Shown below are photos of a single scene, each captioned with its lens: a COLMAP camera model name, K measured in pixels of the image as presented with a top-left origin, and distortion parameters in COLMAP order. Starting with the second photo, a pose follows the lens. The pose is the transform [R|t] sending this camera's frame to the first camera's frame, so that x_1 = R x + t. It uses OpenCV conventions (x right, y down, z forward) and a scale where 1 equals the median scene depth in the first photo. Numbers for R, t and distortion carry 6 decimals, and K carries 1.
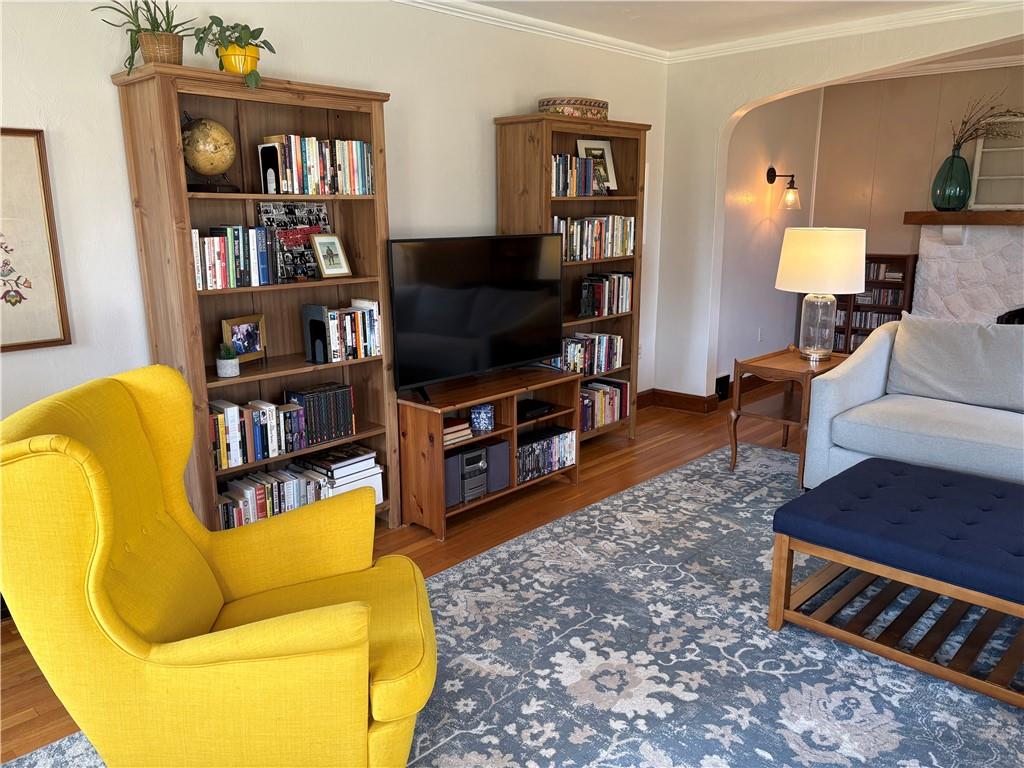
lens RADIAL K [[782.1, 0, 500.9], [0, 782.1, 392.3], [0, 0, 1]] dist [0.059321, -0.063812]
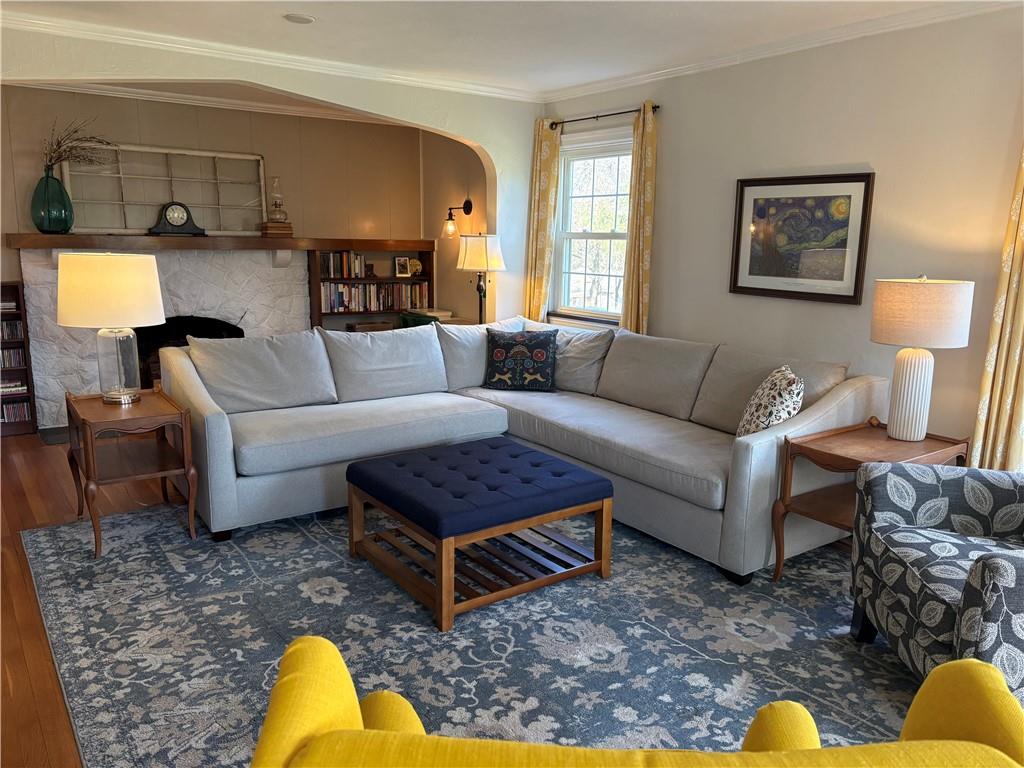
lens RADIAL K [[782.1, 0, 517.6], [0, 782.1, 380.2], [0, 0, 1]] dist [0.059321, -0.063812]
pose [[0.162169, -0.172349, 0.971595, -0.448402], [0.209428, 0.968209, 0.136792, -0.110146], [-0.964283, 0.181296, 0.193108, 0.474092]]
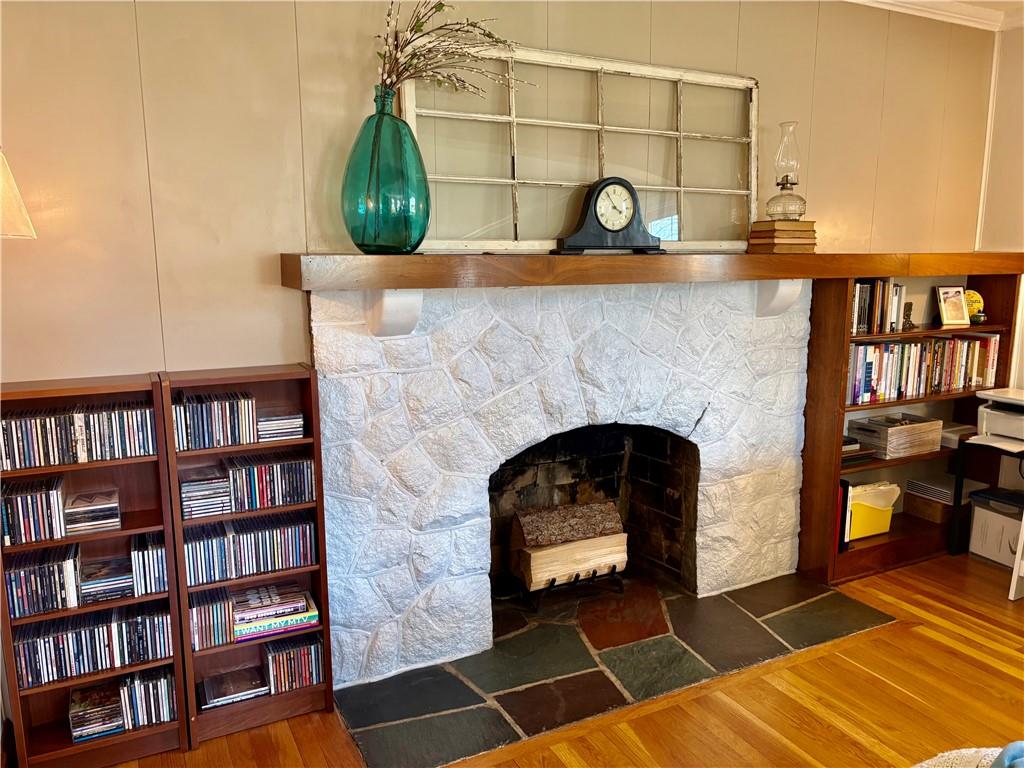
lens RADIAL K [[782.1, 0, 519.7], [0, 782.1, 390.9], [0, 0, 1]] dist [0.059321, -0.063812]
pose [[0.320644, -0.161405, 0.933347, 0.311007], [0.215196, 0.972021, 0.094164, -0.278719], [-0.922431, 0.170659, 0.346406, 1.229218]]
